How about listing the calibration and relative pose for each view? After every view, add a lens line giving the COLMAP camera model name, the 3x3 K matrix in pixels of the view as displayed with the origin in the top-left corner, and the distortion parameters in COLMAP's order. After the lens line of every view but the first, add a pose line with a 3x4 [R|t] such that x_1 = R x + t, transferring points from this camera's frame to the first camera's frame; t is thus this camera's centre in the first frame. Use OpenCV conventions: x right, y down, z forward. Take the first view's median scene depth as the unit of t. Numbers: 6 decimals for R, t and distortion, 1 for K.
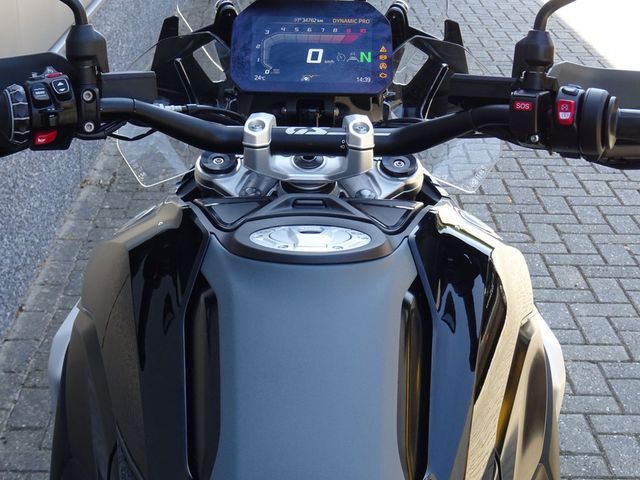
lens RADIAL K [[1262.3, 0, 319.7], [0, 1262.3, 240.4], [0, 0, 1]] dist [-0.074585, 0.000000]
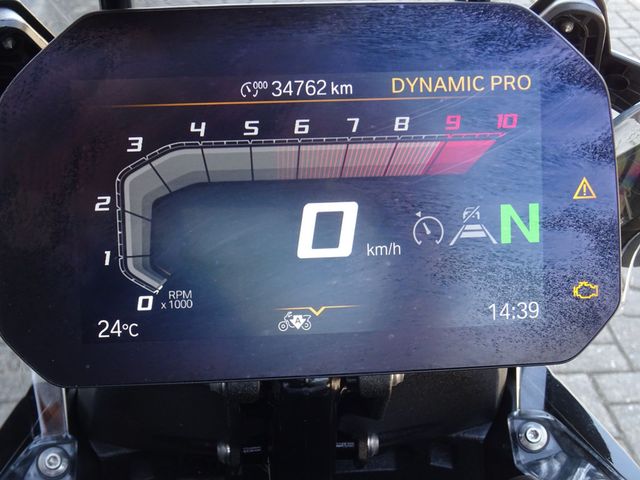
lens RADIAL K [[992.6, 0, 321.1], [0, 992.6, 239.5], [0, 0, 1]] dist [0.020149, 0.000000]
pose [[0.997298, -0.047313, 0.056195, -0.016679], [0.036821, 0.983893, 0.174926, -0.179898], [-0.063566, -0.172384, 0.982977, 0.798009]]
